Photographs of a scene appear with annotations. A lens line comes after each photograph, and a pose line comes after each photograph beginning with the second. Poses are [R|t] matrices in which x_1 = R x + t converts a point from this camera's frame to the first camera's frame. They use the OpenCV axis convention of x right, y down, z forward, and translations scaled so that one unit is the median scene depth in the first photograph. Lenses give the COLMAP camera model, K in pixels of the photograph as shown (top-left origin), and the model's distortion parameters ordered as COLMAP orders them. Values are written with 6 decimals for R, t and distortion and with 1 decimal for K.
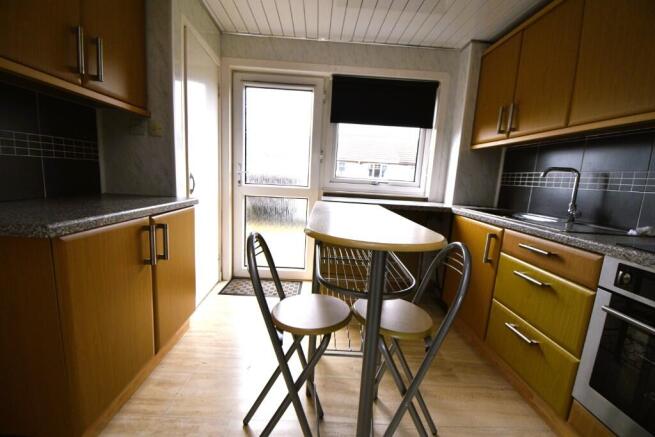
lens RADIAL K [[291.0, 0, 327.5], [0, 291.0, 218.5], [0, 0, 1]] dist [-0.000572, -0.000410]
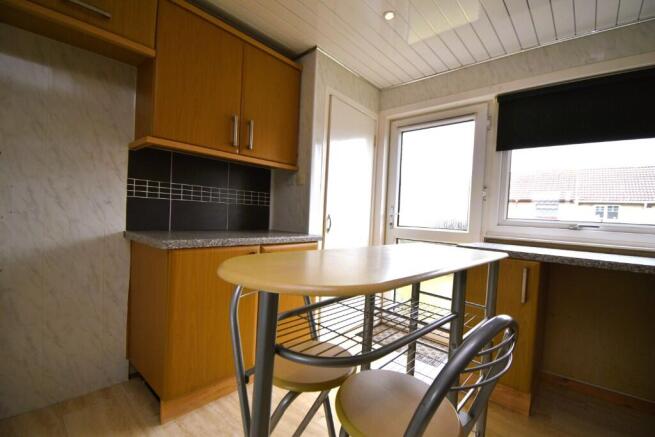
lens RADIAL K [[289.0, 0, 328.8], [0, 289.0, 214.9], [0, 0, 1]] dist [-0.017194, -0.000386]
pose [[0.718202, -0.022800, -0.695461, 0.236316], [-0.104393, 0.984621, -0.140087, 0.002639], [0.687959, 0.173211, 0.704776, 0.160454]]
